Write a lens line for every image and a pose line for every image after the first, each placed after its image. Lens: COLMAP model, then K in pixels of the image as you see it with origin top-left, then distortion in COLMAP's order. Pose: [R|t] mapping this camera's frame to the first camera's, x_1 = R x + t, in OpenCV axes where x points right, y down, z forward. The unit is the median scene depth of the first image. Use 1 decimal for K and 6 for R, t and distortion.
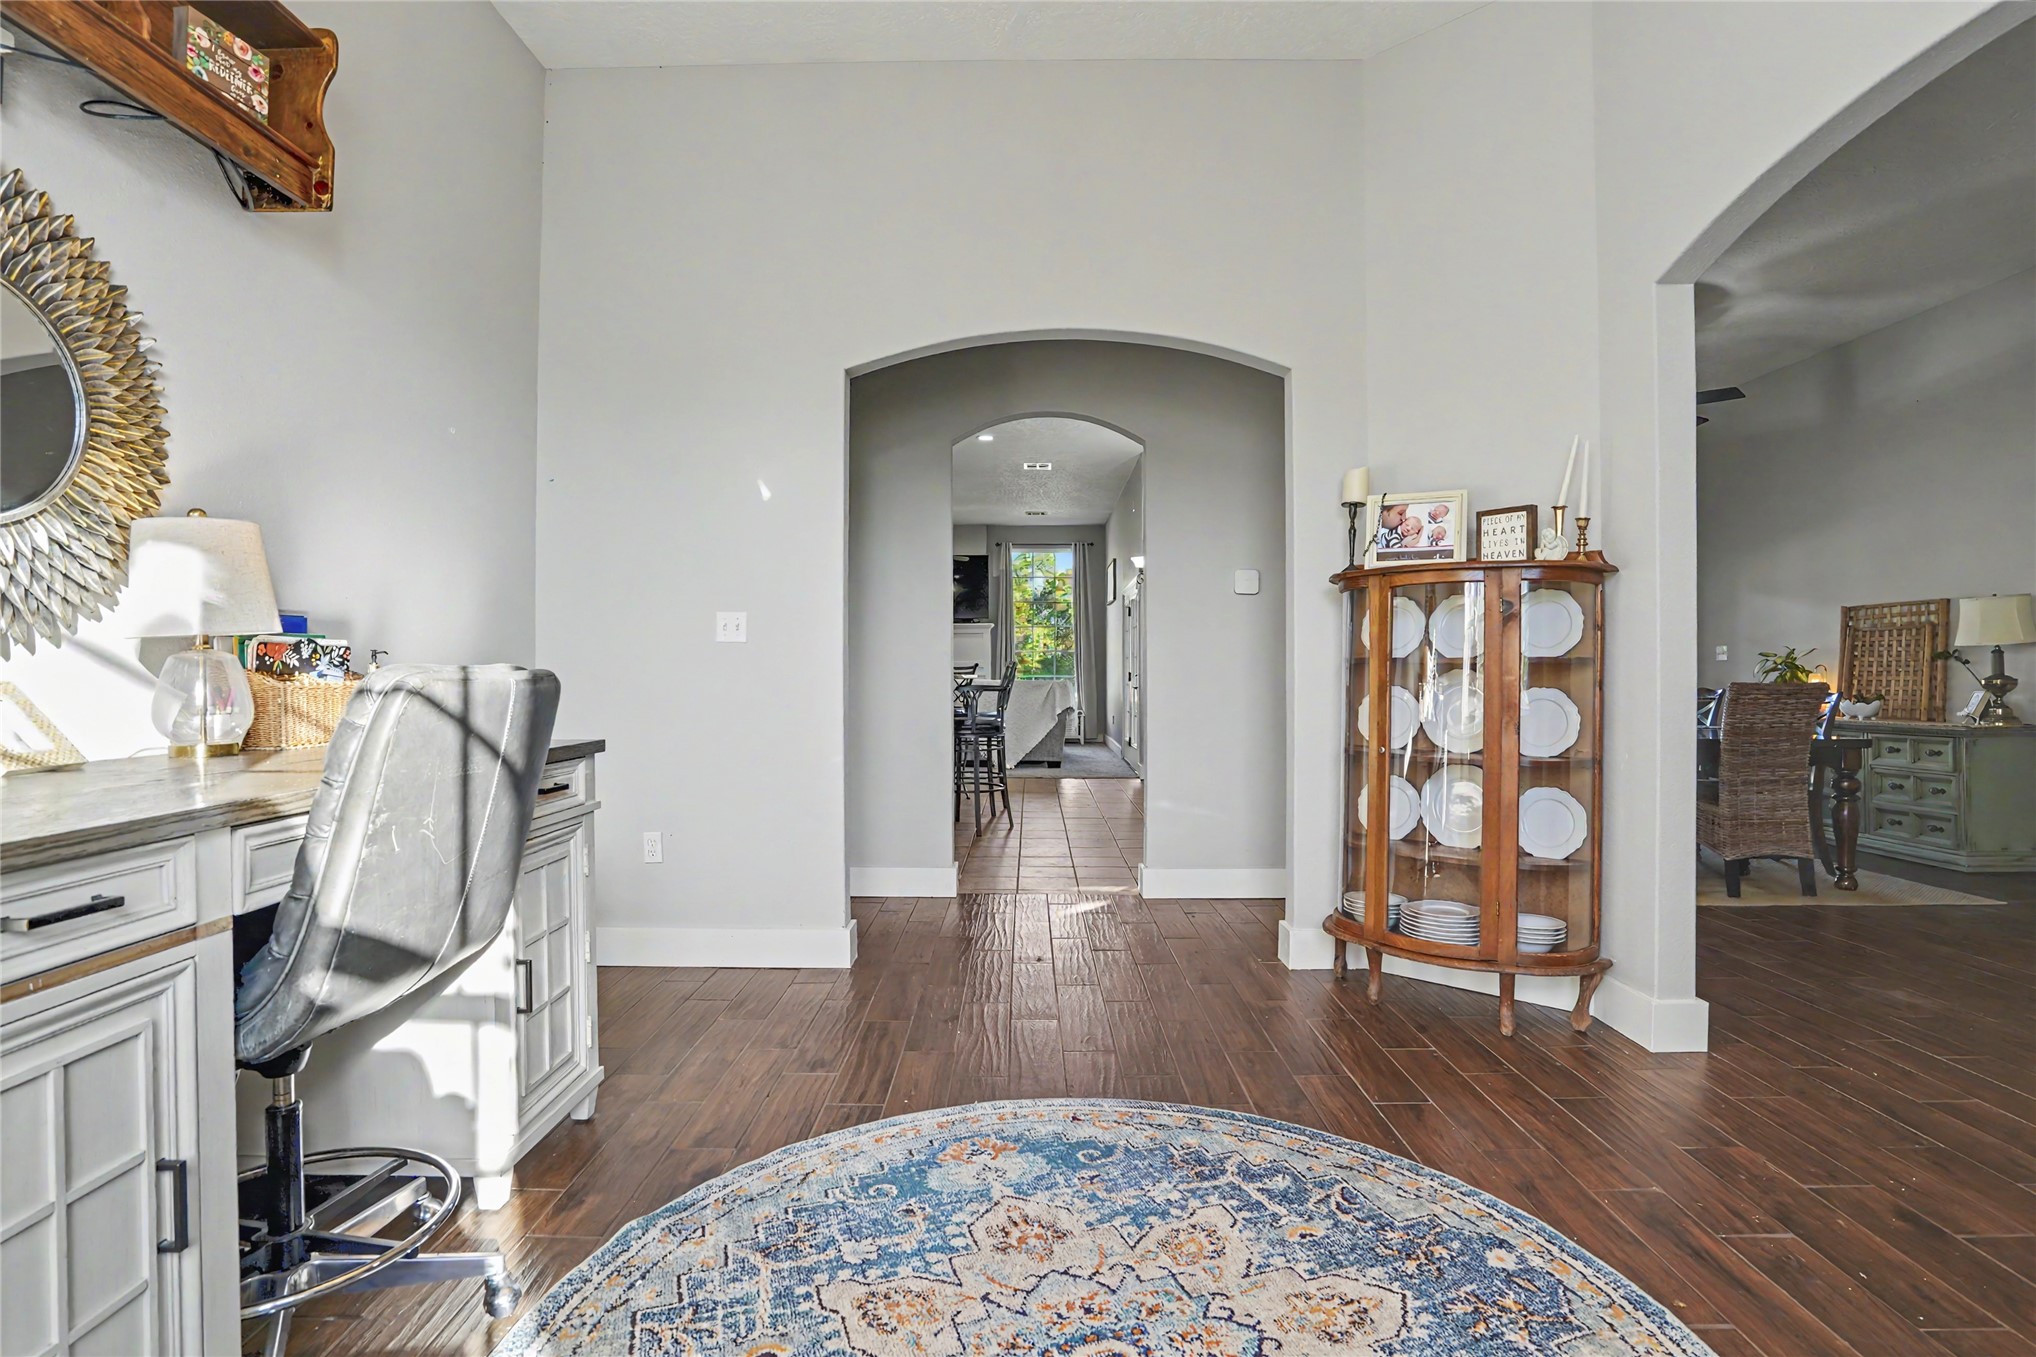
lens RADIAL K [[971.8, 0, 1019.2], [0, 971.8, 692.5], [0, 0, 1]] dist [-0.063518, 0.026428]
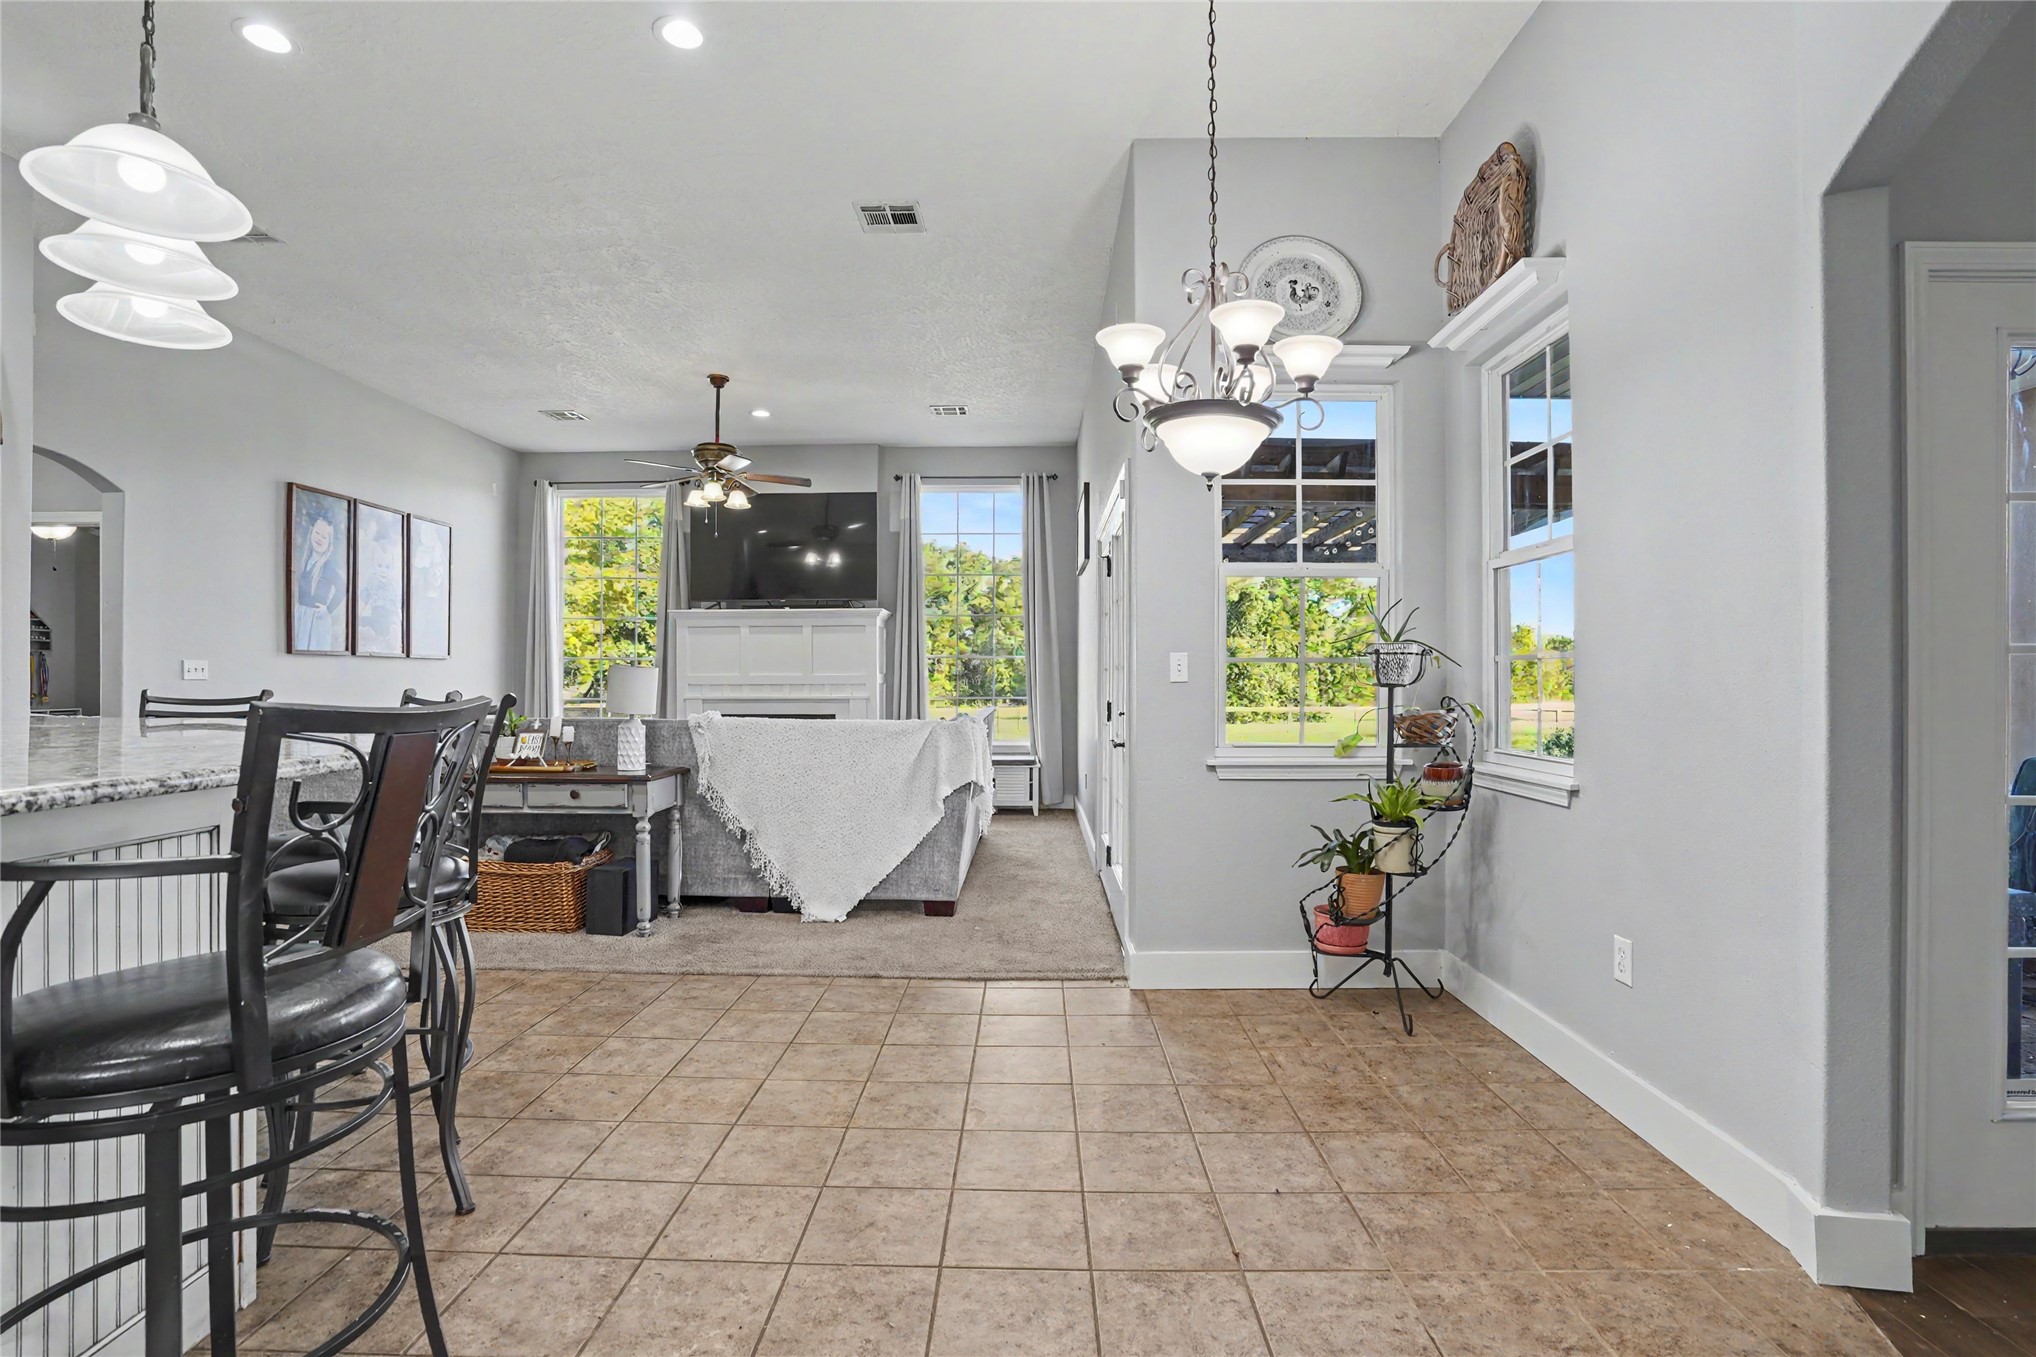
lens RADIAL K [[952.5, 0, 1018.0], [0, 952.5, 678.5], [0, 0, 1]] dist [-0.058473, 0.020193]
pose [[0.999973, -0.004623, -0.005779, 0.059990], [0.004526, 0.999852, -0.016582, -0.019356], [0.005854, 0.016556, 0.999846, 0.453601]]
